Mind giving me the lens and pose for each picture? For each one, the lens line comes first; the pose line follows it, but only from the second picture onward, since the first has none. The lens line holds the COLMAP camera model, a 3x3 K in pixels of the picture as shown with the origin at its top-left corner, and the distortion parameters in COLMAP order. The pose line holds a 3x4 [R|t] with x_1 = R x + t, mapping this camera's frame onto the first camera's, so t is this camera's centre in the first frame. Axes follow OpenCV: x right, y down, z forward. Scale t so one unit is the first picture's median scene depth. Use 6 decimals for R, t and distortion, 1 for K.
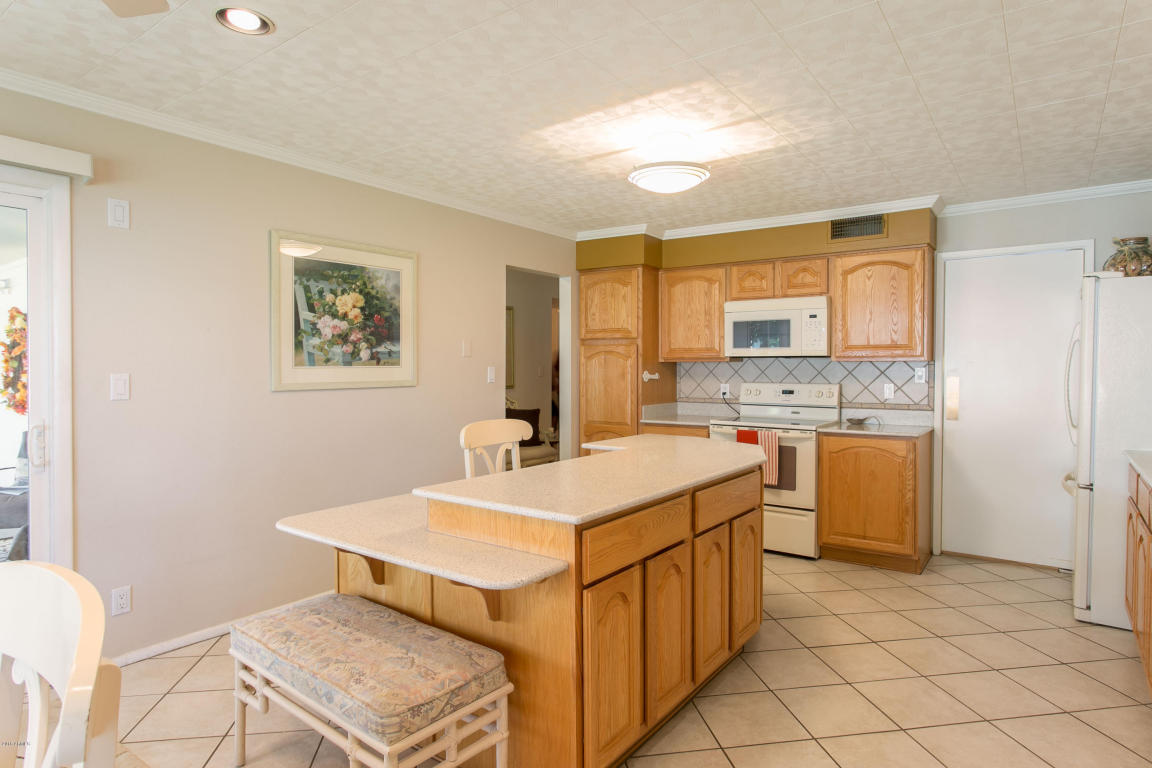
lens RADIAL K [[651.6, 0, 578.3], [0, 651.6, 371.8], [0, 0, 1]] dist [0.000969, -0.000316]
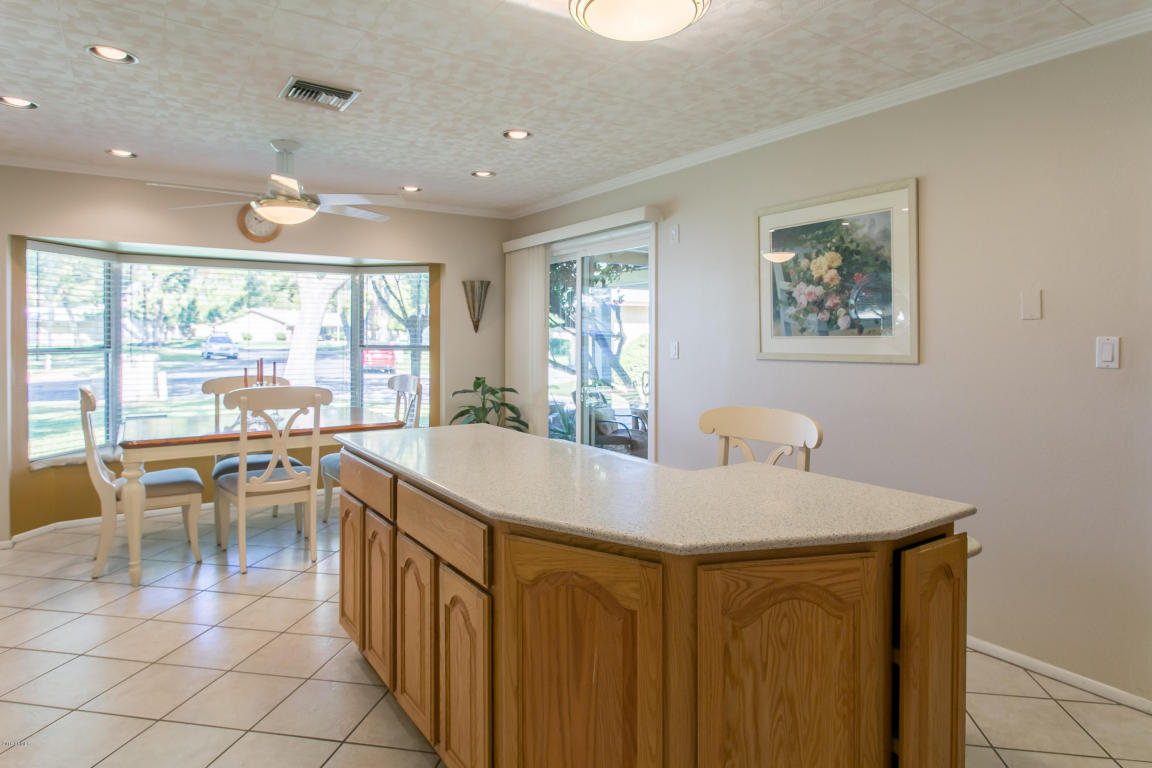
lens RADIAL K [[653.5, 0, 578.6], [0, 653.5, 345.1], [0, 0, 1]] dist [-0.020594, 0.001809]
pose [[-0.309945, 0.008119, -0.950720, 0.570460], [-0.008947, 0.999894, 0.011456, -0.003363], [0.950712, 0.012057, -0.309839, 0.916898]]
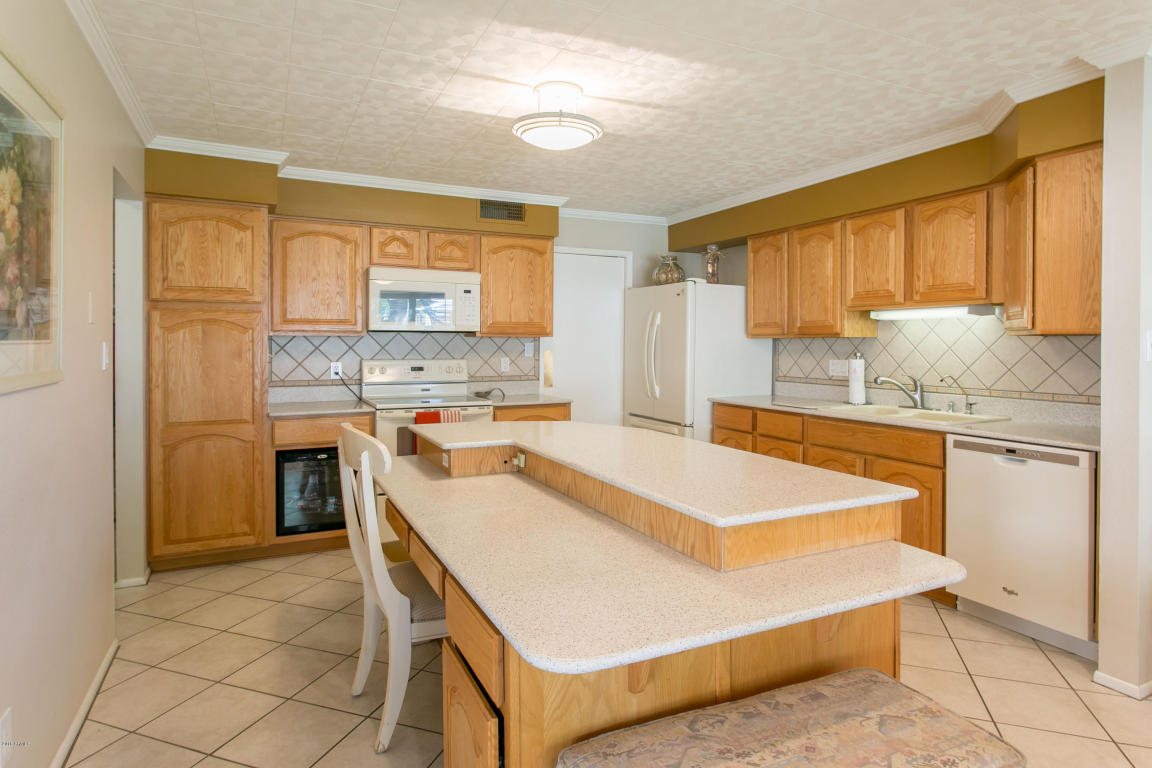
lens RADIAL K [[653.5, 0, 578.6], [0, 653.5, 345.1], [0, 0, 1]] dist [-0.020594, 0.001809]
pose [[0.470607, -0.002822, 0.882338, -0.524017], [0.005111, 0.999987, 0.000473, -0.003454], [-0.882328, 0.004287, 0.470616, 0.451365]]
